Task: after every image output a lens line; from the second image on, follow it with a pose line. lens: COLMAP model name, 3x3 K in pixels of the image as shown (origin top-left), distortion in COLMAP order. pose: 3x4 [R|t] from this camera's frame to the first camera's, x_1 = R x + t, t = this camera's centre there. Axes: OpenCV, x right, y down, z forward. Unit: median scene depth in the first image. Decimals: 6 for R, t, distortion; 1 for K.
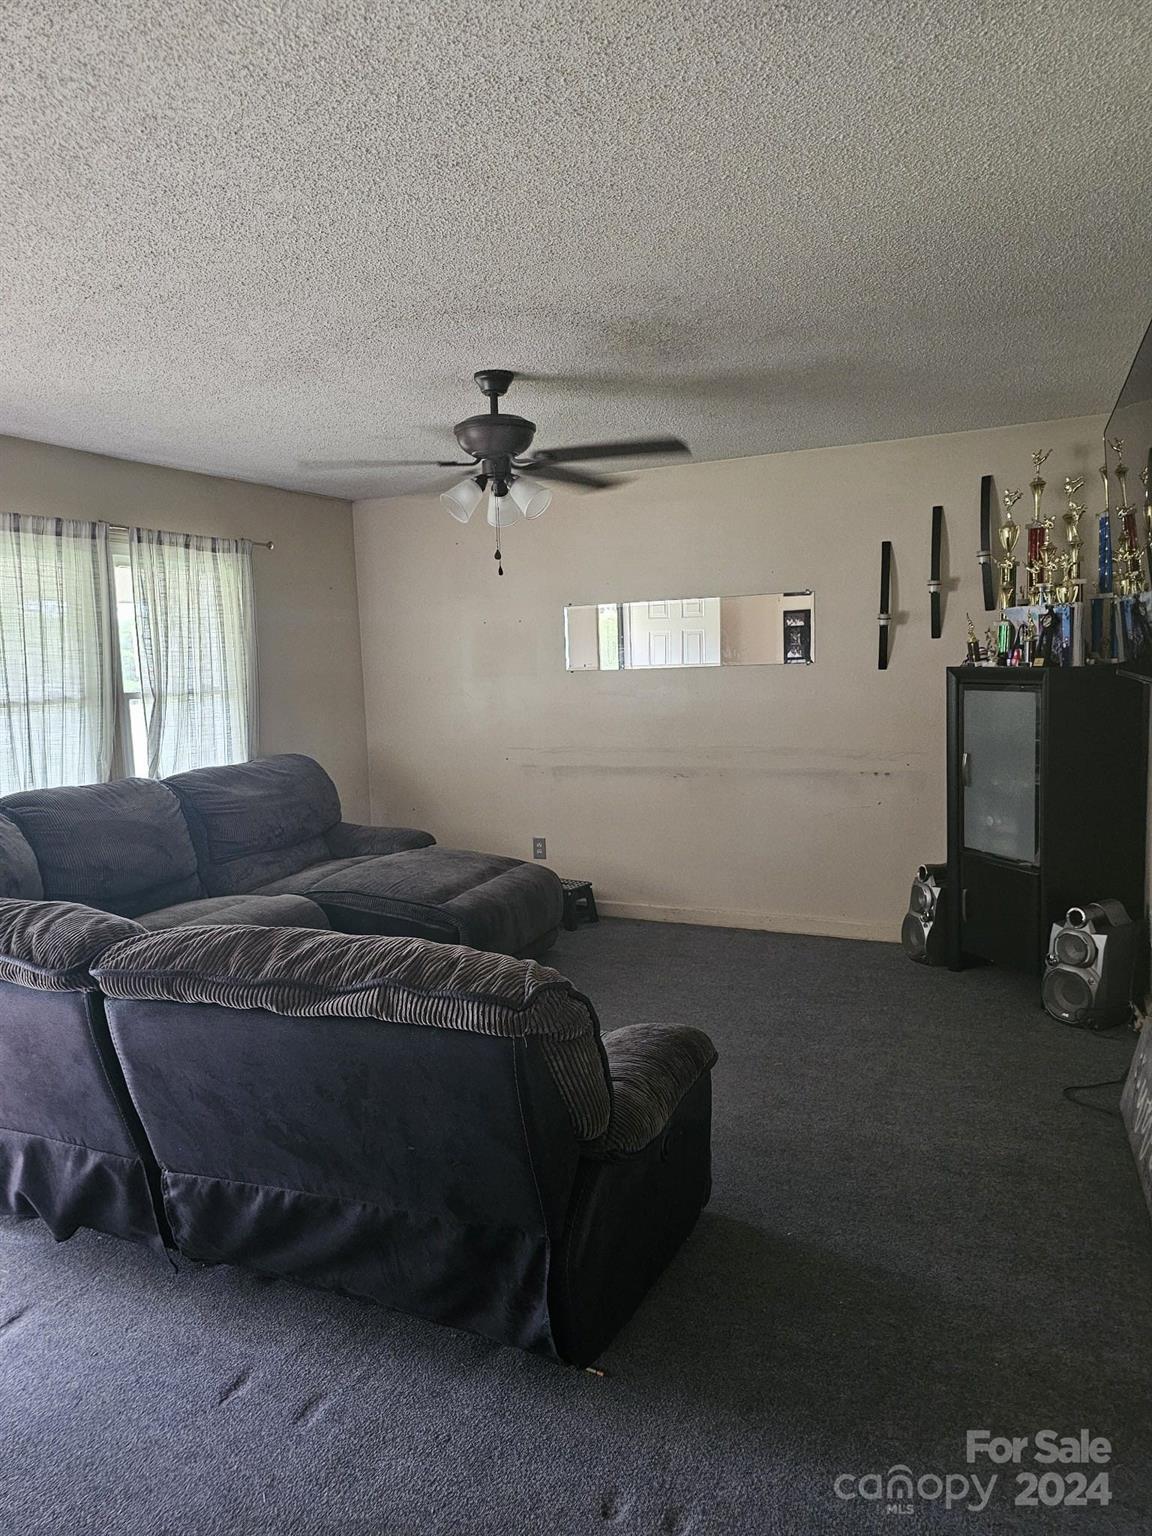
lens RADIAL K [[1102.4, 0, 576.0], [0, 1102.4, 768.0], [0, 0, 1]] dist [0.275932, -0.000160]
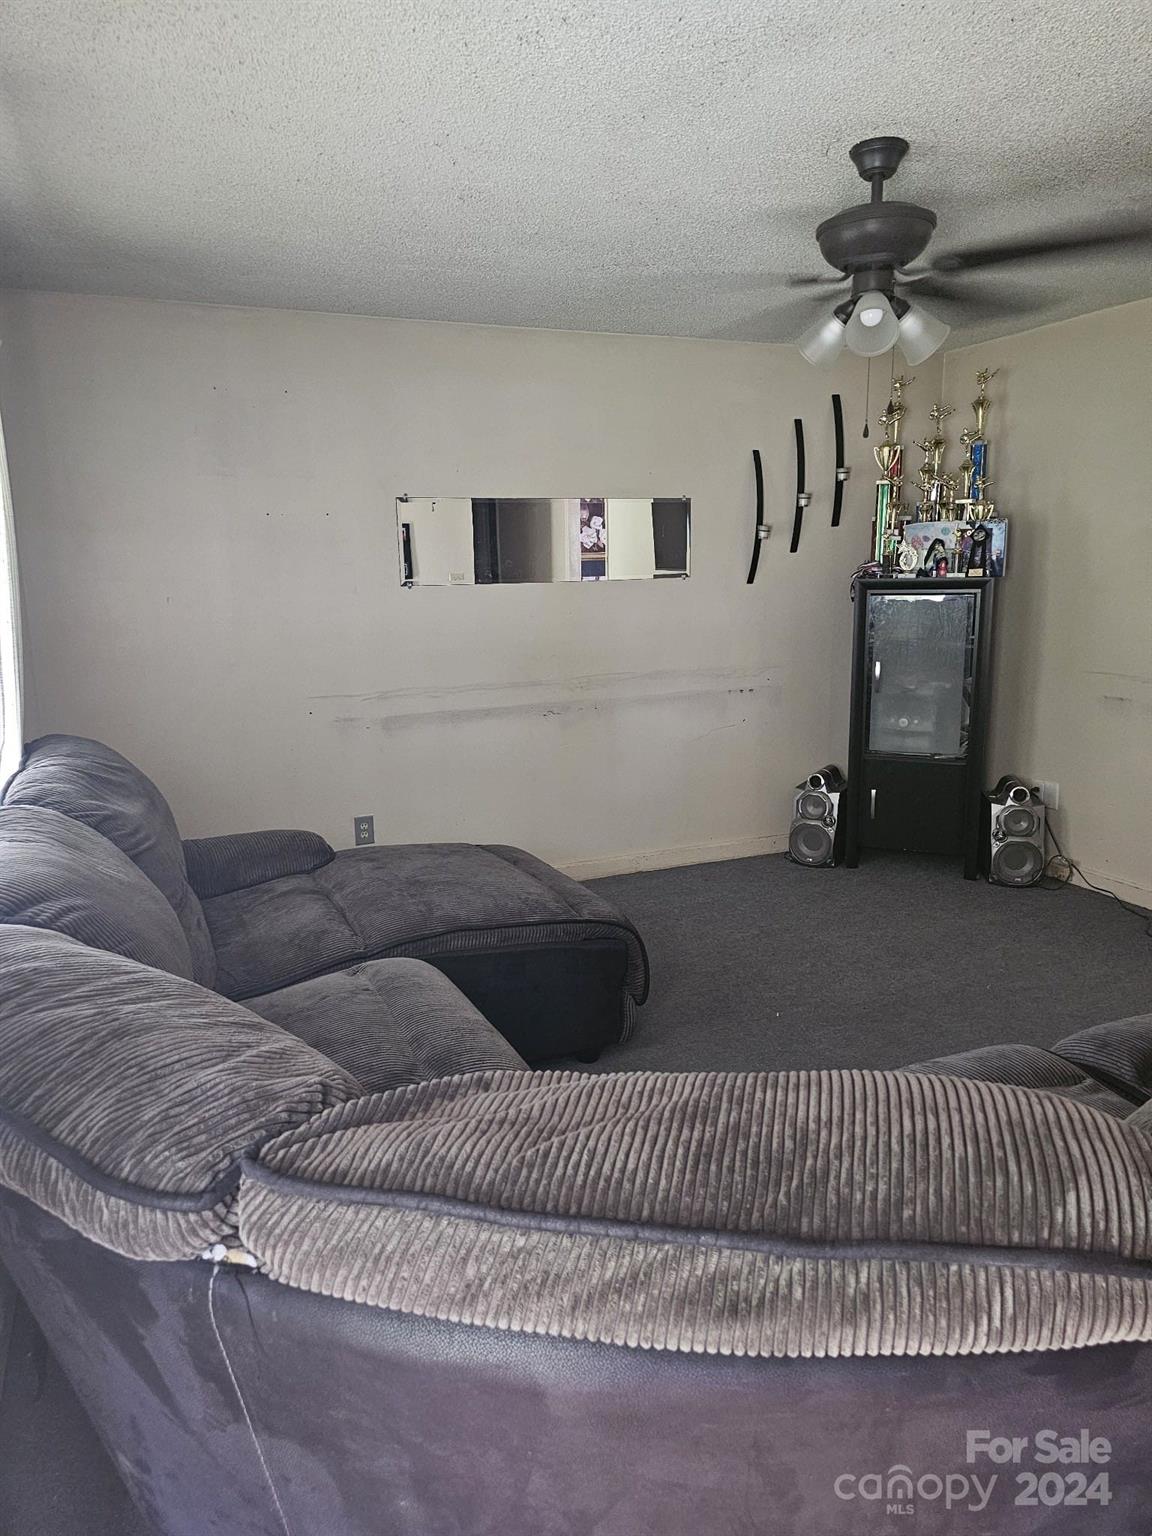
lens RADIAL K [[1102.4, 0, 576.0], [0, 1102.4, 768.0], [0, 0, 1]] dist [0.275932, -0.000160]
pose [[0.627349, -0.126280, 0.768431, -0.584611], [0.076437, 0.991985, 0.100614, -0.037153], [-0.774978, -0.004384, 0.631973, 0.486527]]
